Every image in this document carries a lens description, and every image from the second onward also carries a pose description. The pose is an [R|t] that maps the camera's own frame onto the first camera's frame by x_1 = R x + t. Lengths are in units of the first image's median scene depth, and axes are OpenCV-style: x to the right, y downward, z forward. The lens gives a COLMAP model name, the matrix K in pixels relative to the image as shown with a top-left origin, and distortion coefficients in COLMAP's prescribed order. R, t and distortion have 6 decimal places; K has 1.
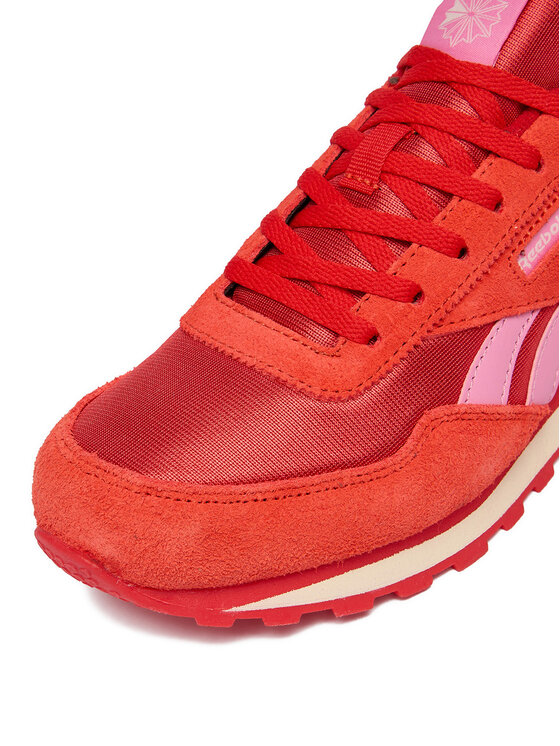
lens RADIAL K [[1310.6, 0, 280.0], [0, 1310.6, 373.0], [0, 0, 1]] dist [-0.074470, 0.051560]
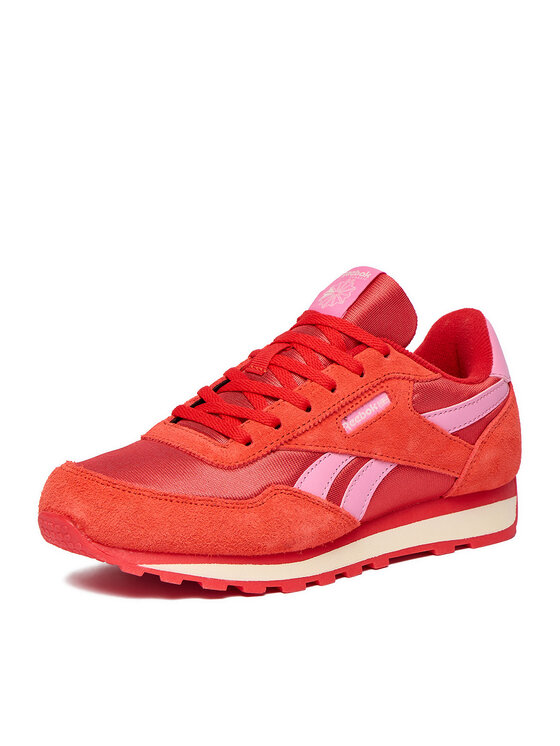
lens RADIAL K [[2199.2, 0, 280.0], [0, 2199.2, 373.0], [0, 0, 1]] dist [0.023349, 0.040276]
pose [[0.990063, 0.115431, -0.080321, 0.328768], [-0.138347, 0.901915, -0.409157, 1.056727], [0.025214, 0.416203, 0.908922, -1.664071]]
